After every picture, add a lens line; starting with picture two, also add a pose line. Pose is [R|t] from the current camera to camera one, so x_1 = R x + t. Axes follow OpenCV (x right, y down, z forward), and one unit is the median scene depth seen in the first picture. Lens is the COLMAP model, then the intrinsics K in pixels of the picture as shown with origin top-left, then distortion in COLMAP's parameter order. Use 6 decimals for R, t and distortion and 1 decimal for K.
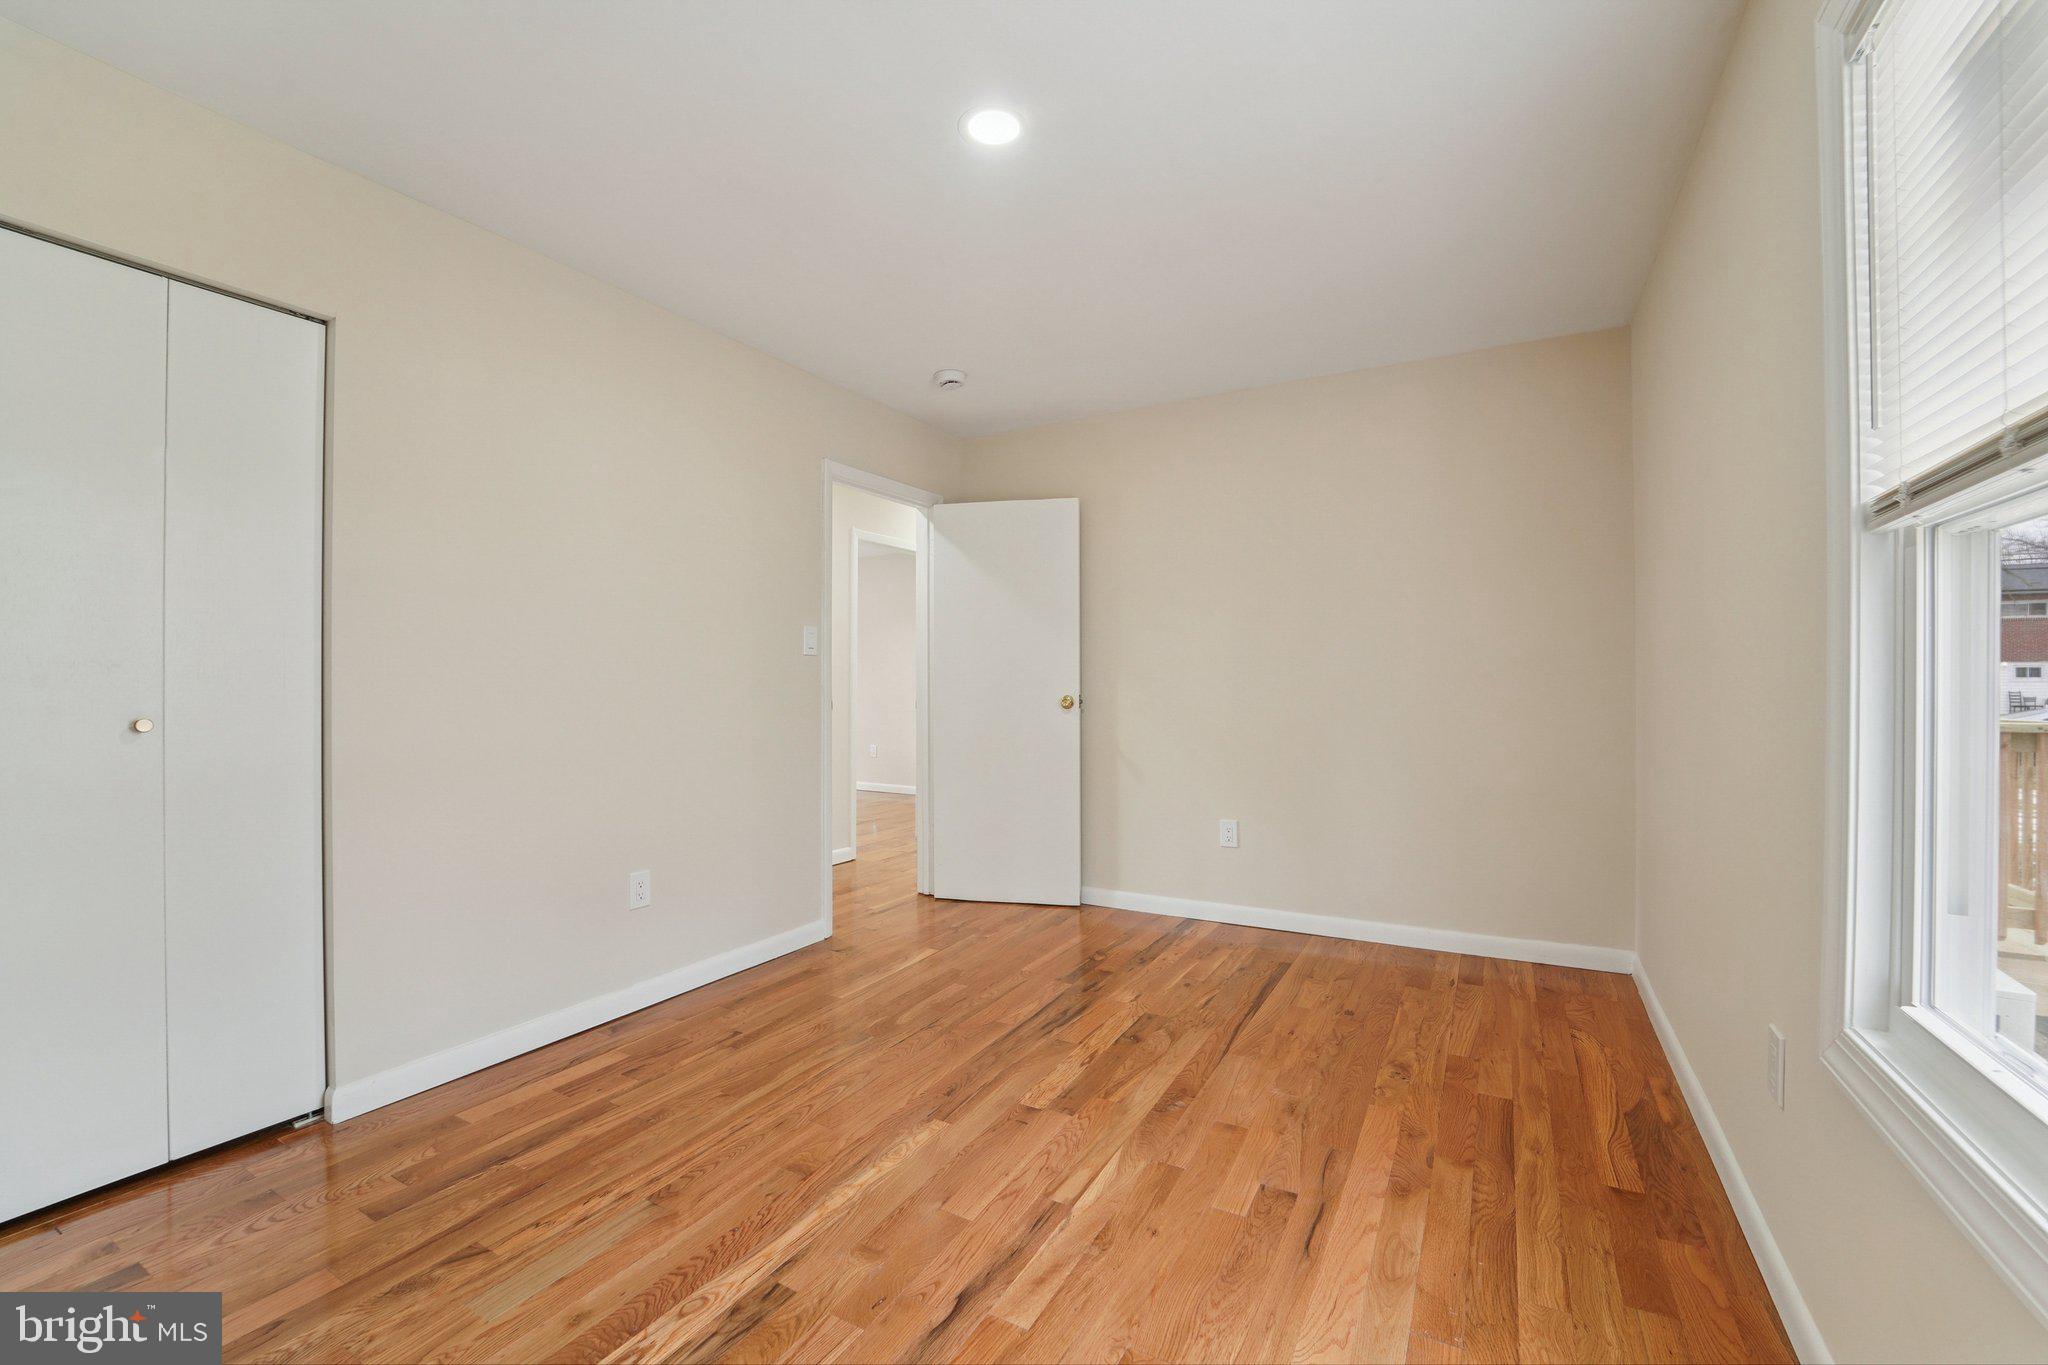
lens RADIAL K [[838.6, 0, 1034.3], [0, 838.6, 675.2], [0, 0, 1]] dist [-0.024860, 0.000625]
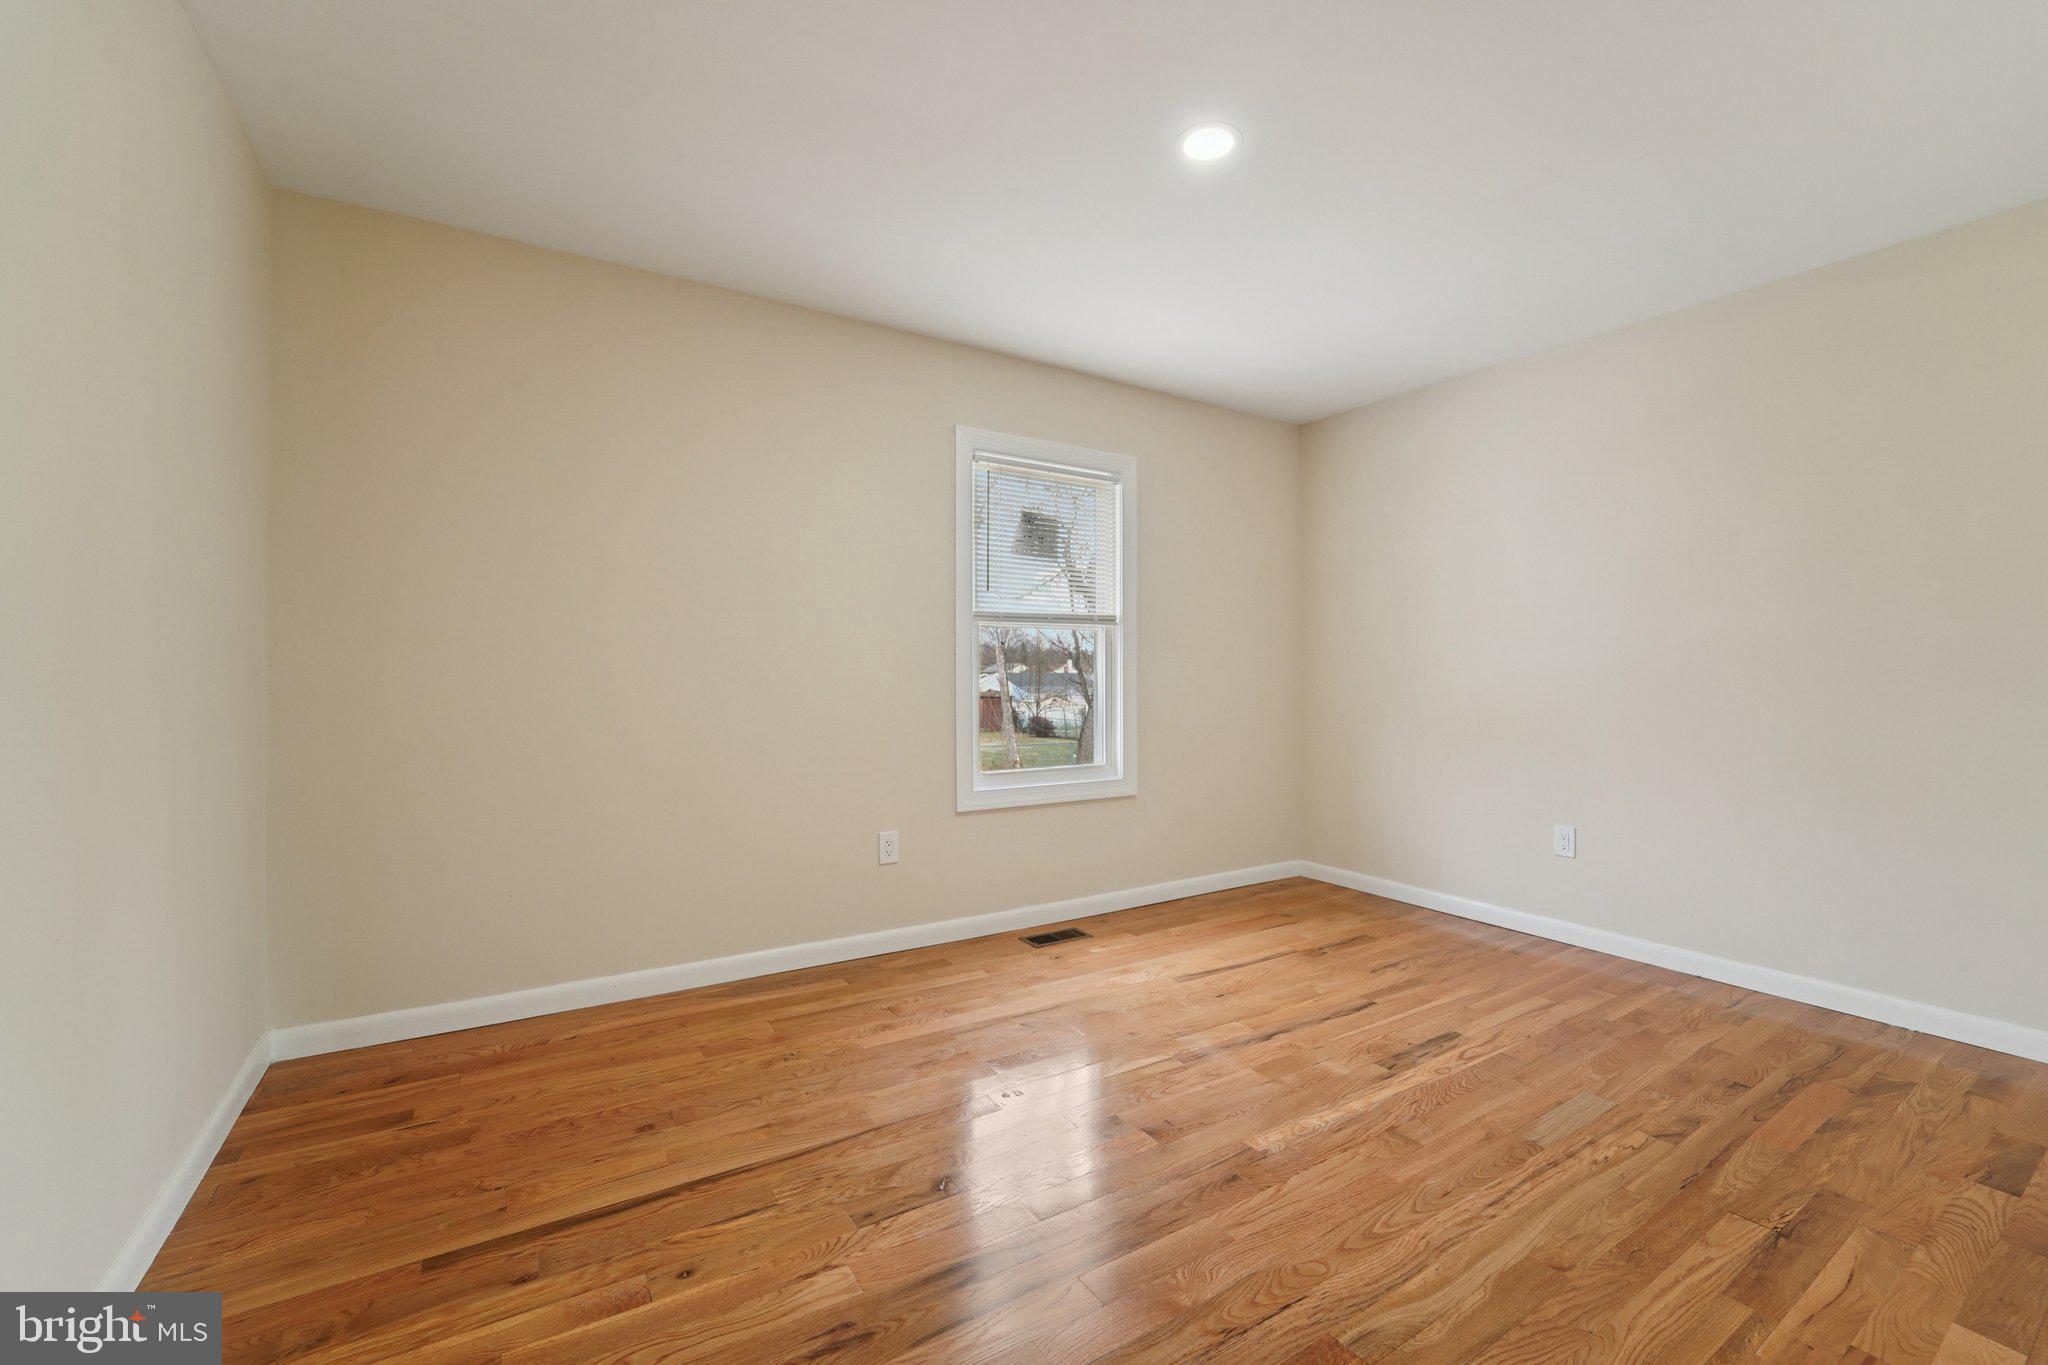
lens RADIAL K [[929.1, 0, 1030.9], [0, 929.1, 675.9], [0, 0, 1]] dist [-0.052518, 0.001000]
pose [[-0.893073, 0.003545, 0.449899, -0.355863], [0.000460, 0.999976, -0.006966, 0.032051], [-0.449912, -0.006014, -0.893052, 2.059034]]
